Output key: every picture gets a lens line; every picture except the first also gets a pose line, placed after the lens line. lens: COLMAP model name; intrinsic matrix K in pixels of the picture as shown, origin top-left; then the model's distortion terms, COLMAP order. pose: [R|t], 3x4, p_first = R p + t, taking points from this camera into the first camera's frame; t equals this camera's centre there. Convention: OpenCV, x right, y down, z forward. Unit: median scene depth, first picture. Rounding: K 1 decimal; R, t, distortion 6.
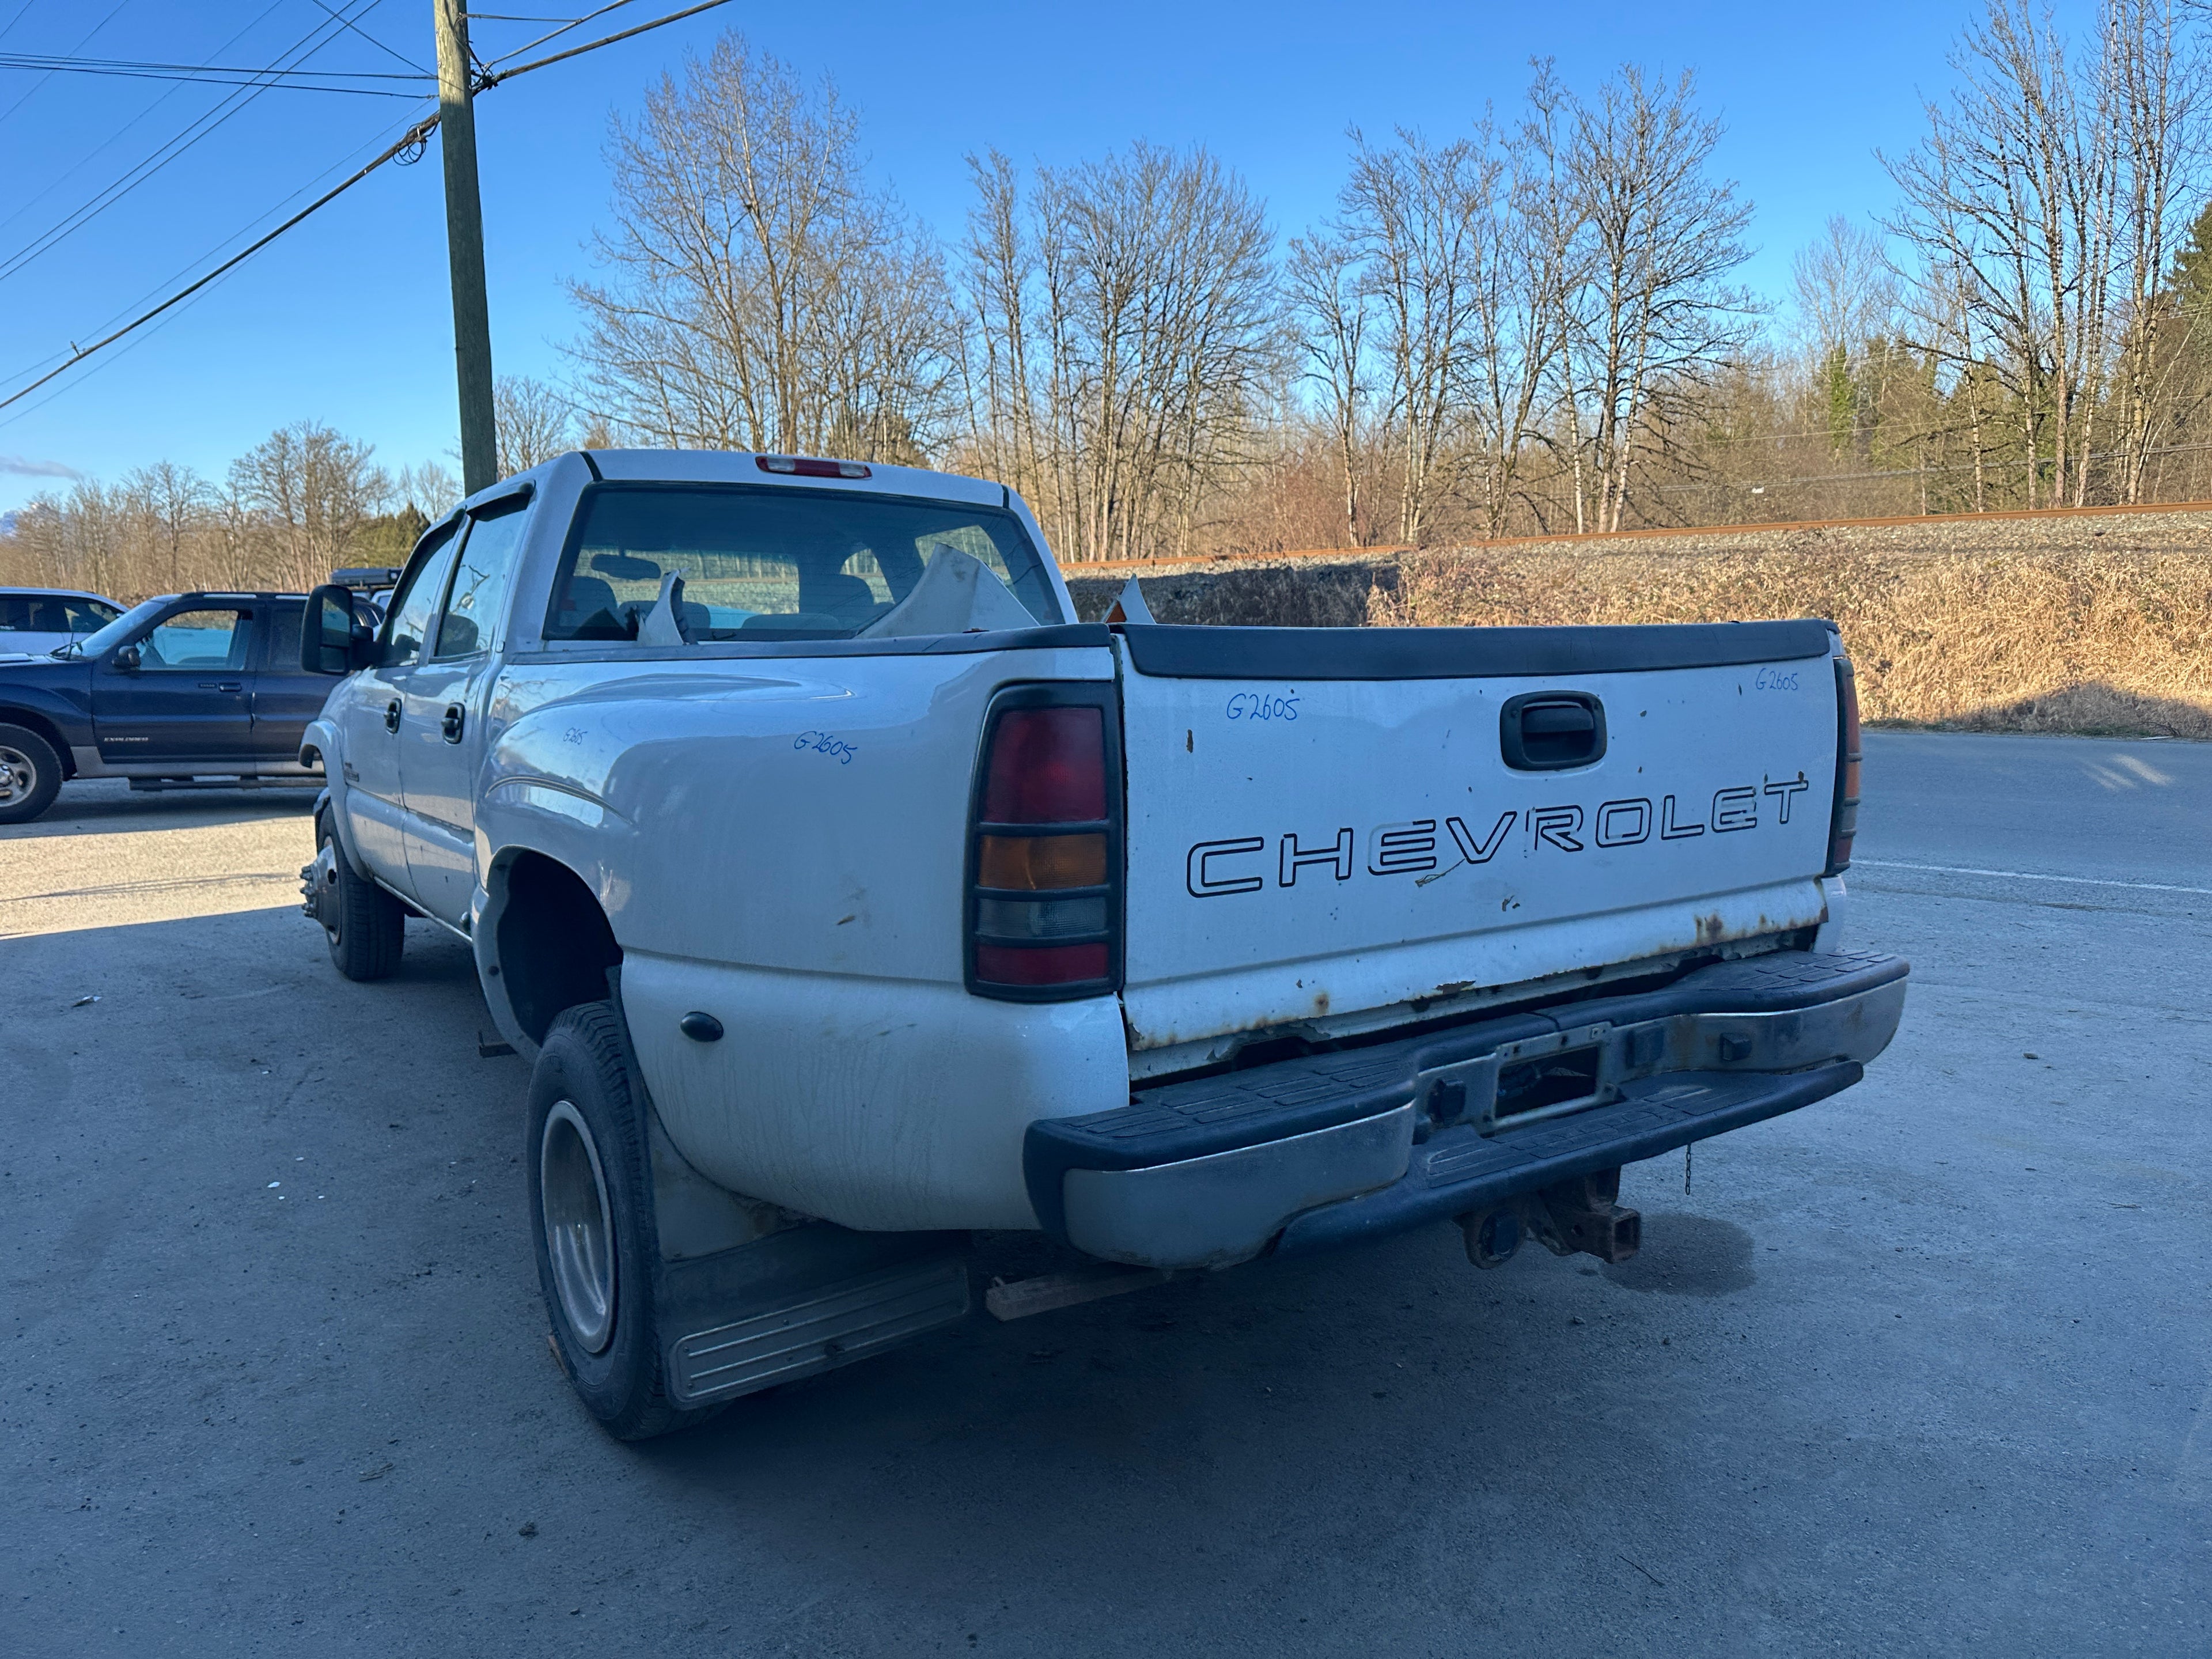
lens RADIAL K [[1547.9, 0, 1103.9], [0, 1547.9, 803.8], [0, 0, 1]] dist [0.039881, -0.050243]
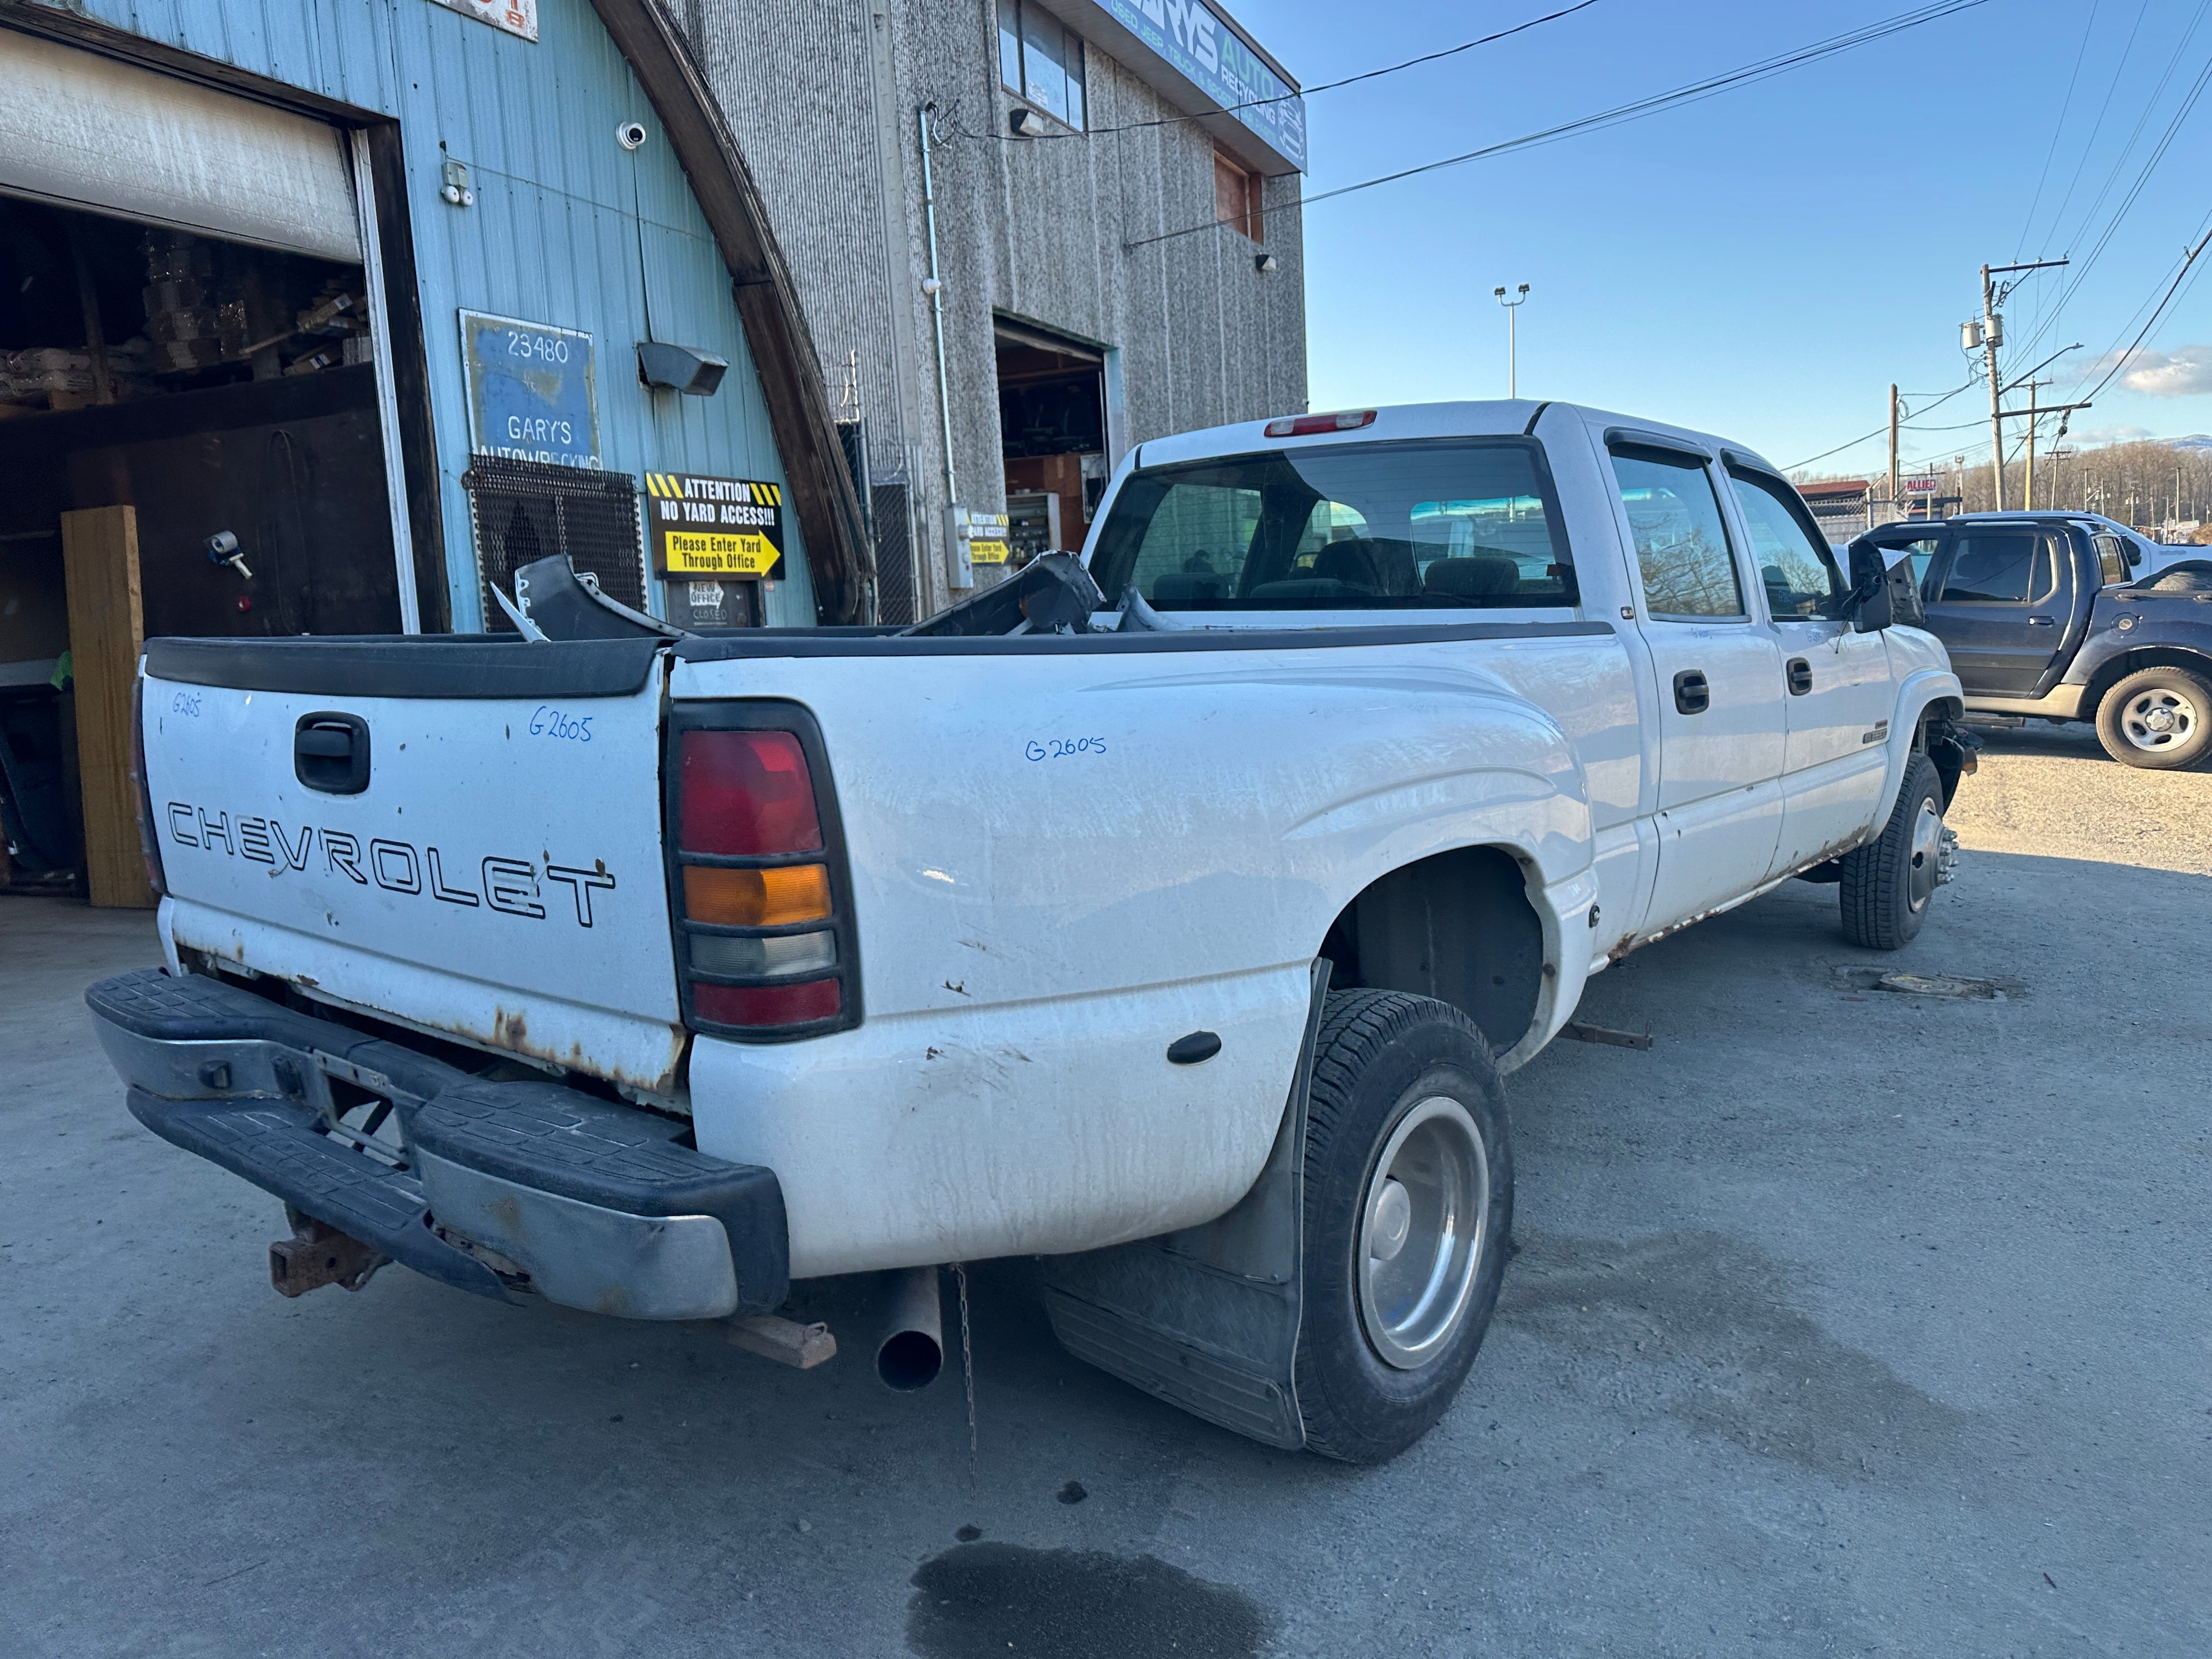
lens RADIAL K [[1547.9, 0, 1120.5], [0, 1547.9, 820.8], [0, 0, 1]] dist [0.039881, -0.050243]
pose [[0.281561, 0.142378, -0.948922, 0.146358], [-0.077726, 0.989065, 0.125339, -0.017844], [0.956390, 0.038465, 0.289548, 0.128655]]
